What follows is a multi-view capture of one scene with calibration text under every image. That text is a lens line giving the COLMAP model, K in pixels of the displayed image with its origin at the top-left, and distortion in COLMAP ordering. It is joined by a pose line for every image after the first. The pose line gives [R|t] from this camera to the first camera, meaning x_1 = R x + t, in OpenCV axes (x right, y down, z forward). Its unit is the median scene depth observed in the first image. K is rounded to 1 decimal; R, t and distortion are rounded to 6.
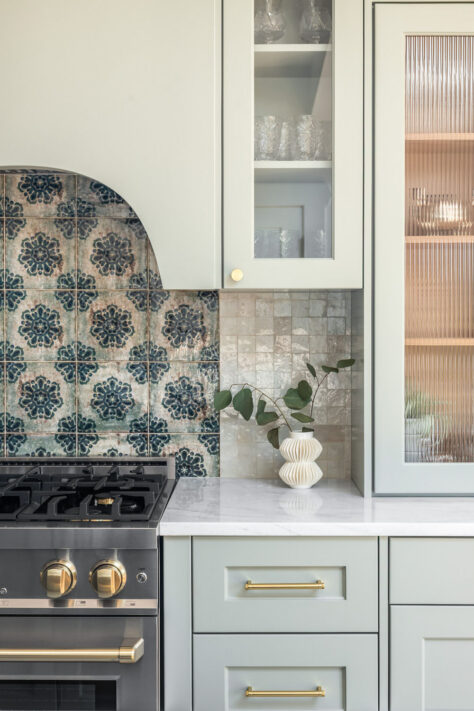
lens RADIAL K [[981.0, 0, 237.1], [0, 981.0, 354.2], [0, 0, 1]] dist [0.032492, 0.000000]
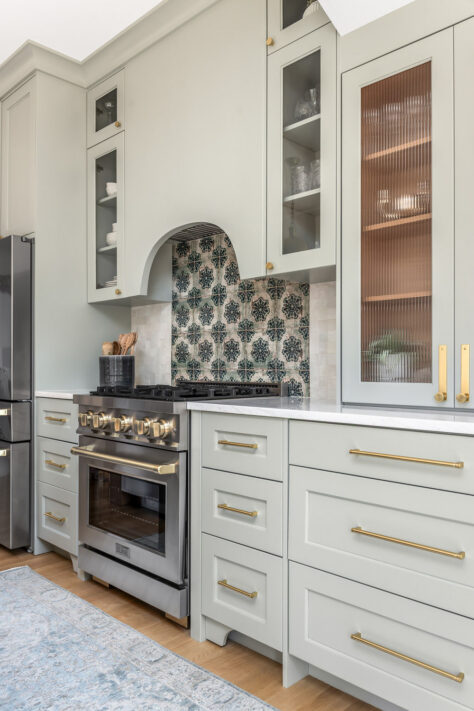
lens RADIAL K [[536.4, 0, 239.2], [0, 536.4, 358.3], [0, 0, 1]] dist [0.000774, 0.000425]
pose [[0.726437, -0.006801, -0.687199, 0.511987], [-0.025249, 0.999012, -0.036579, 0.096660], [0.686769, 0.043923, 0.725548, 0.270533]]
